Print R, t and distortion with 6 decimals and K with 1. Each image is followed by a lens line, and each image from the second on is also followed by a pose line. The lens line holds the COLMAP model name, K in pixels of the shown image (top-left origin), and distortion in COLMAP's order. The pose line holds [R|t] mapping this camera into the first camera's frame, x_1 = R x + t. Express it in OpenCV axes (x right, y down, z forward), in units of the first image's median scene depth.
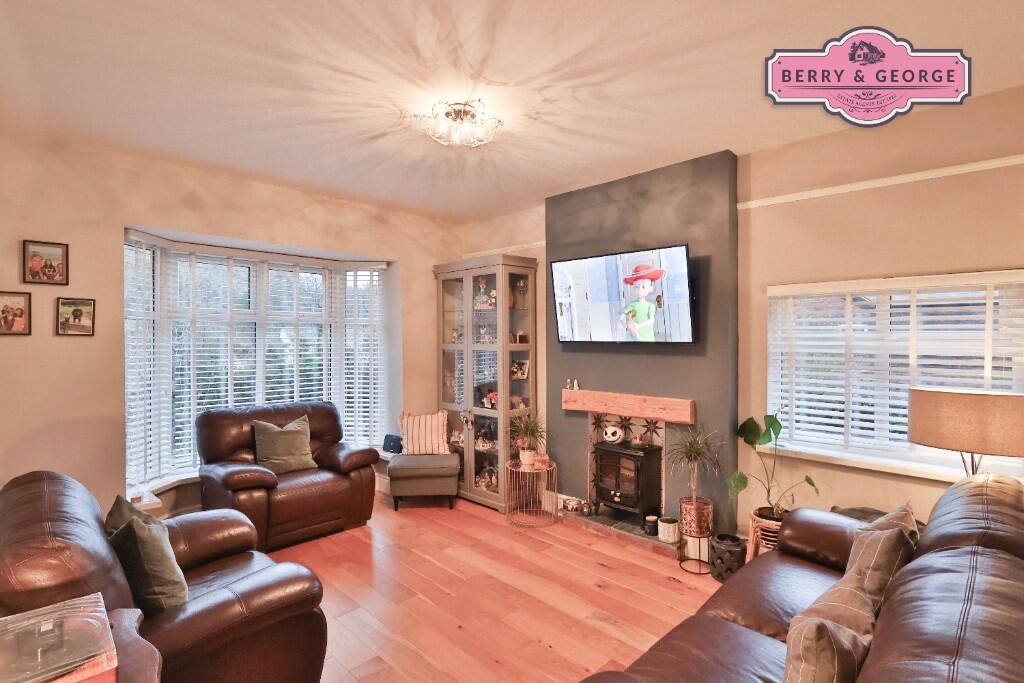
lens RADIAL K [[503.3, 0, 511.7], [0, 503.3, 341.2], [0, 0, 1]] dist [0.000485, -0.001553]
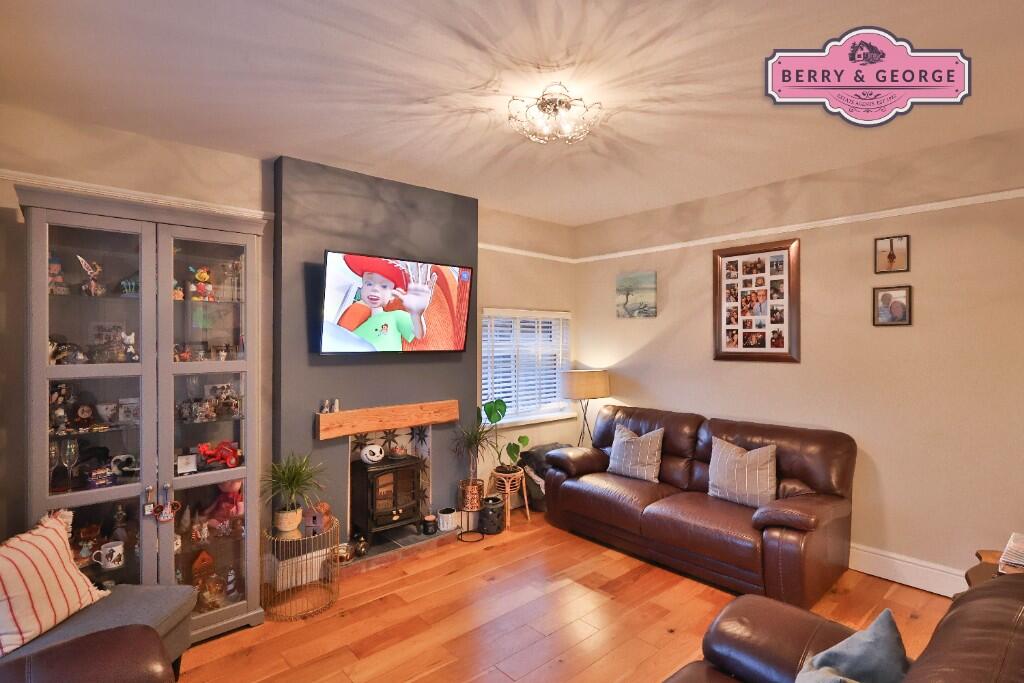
lens RADIAL K [[503.3, 0, 507.6], [0, 503.3, 343.7], [0, 0, 1]] dist [0.000485, -0.001553]
pose [[0.060049, -0.001787, 0.998194, -0.751383], [0.015636, 0.999877, 0.000850, -0.011428], [-0.998073, 0.015556, 0.060070, 0.756156]]
